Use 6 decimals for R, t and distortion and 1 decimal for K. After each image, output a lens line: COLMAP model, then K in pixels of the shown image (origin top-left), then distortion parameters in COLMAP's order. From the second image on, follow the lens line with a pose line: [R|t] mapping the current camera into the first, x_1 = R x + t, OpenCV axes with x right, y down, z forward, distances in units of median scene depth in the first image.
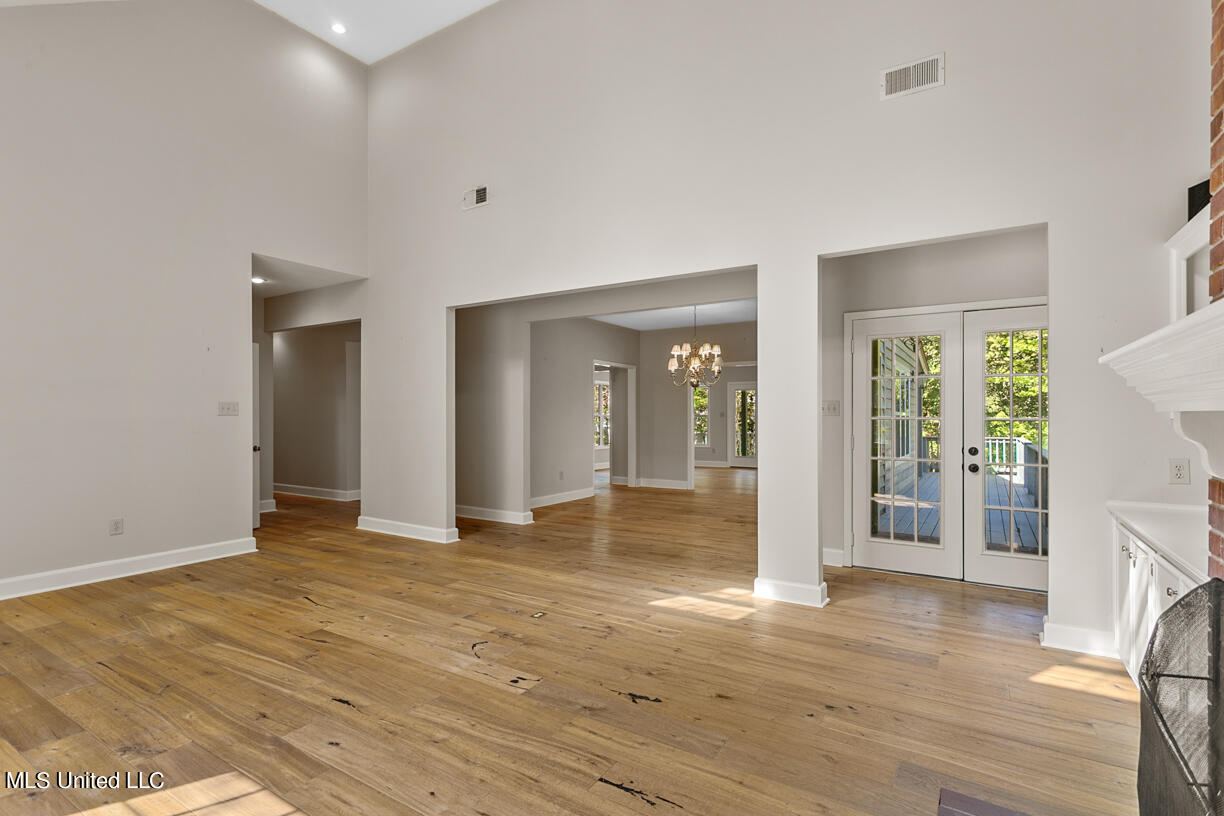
lens RADIAL K [[600.4, 0, 610.8], [0, 600.4, 412.6], [0, 0, 1]] dist [0.005587, 0.000561]
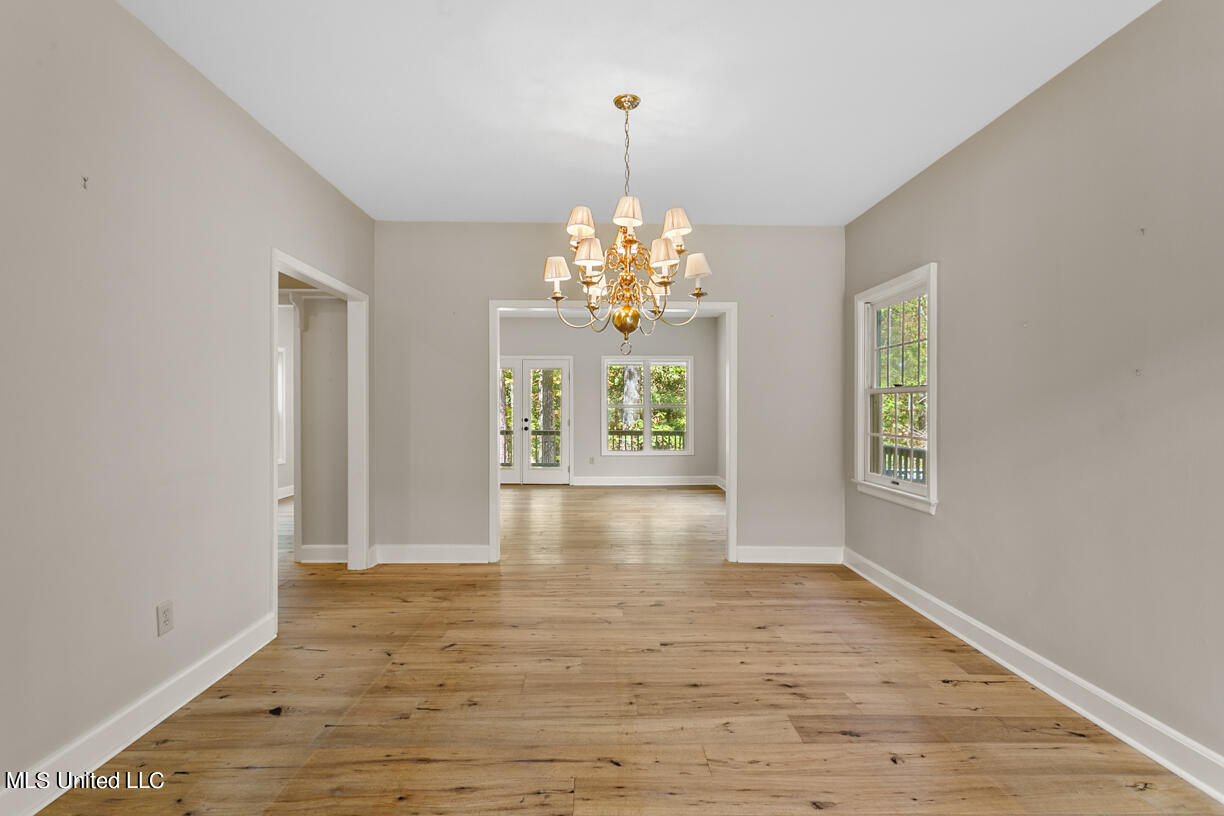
lens RADIAL K [[600.4, 0, 605.7], [0, 600.4, 405.9], [0, 0, 1]] dist [0.005587, 0.000561]
pose [[0.818286, 0.000912, 0.574810, -0.183107], [-0.004272, 0.999981, 0.004495, 0.002151], [-0.574795, -0.006133, 0.818274, 1.356964]]
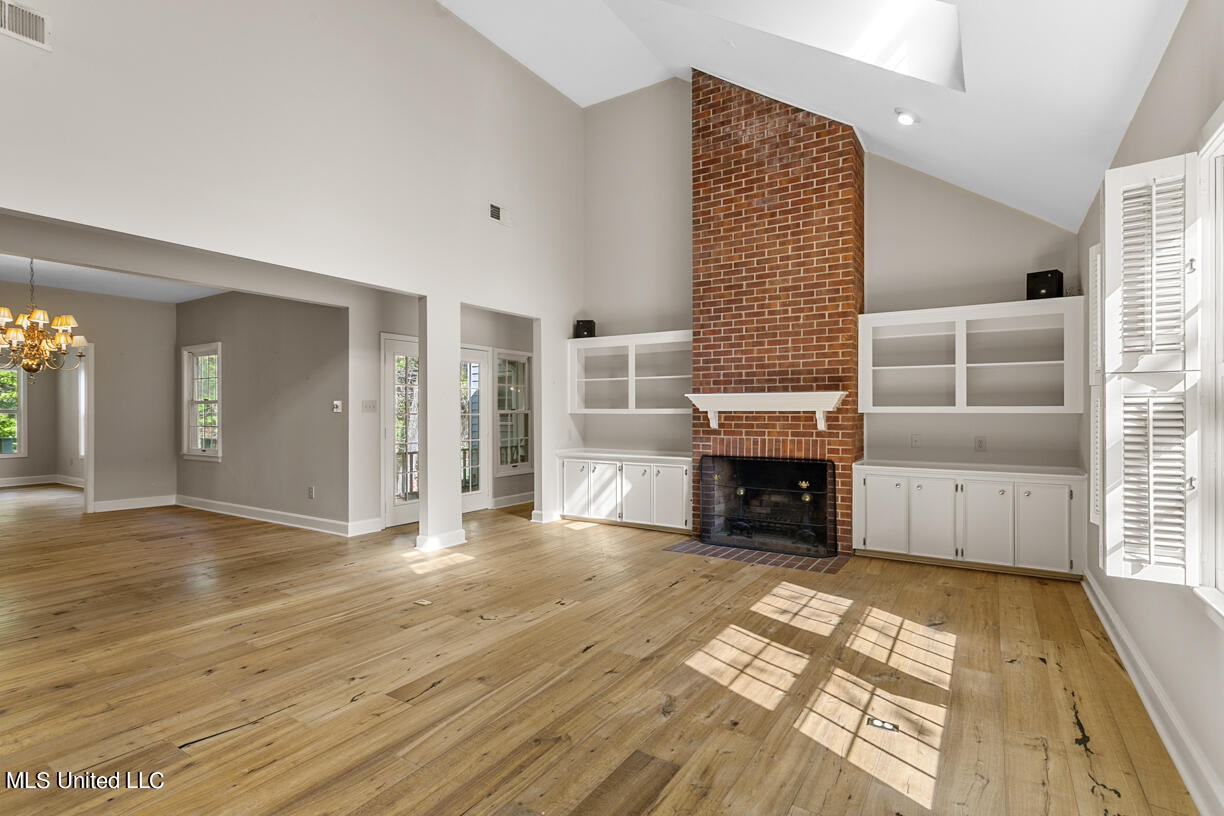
lens RADIAL K [[600.4, 0, 604.1], [0, 600.4, 409.3], [0, 0, 1]] dist [0.005587, 0.000561]
pose [[0.003263, 0.000795, 0.999994, -1.099497], [-0.003605, 0.999993, -0.000783, -0.002023], [-0.999988, -0.003603, 0.003265, 0.638479]]
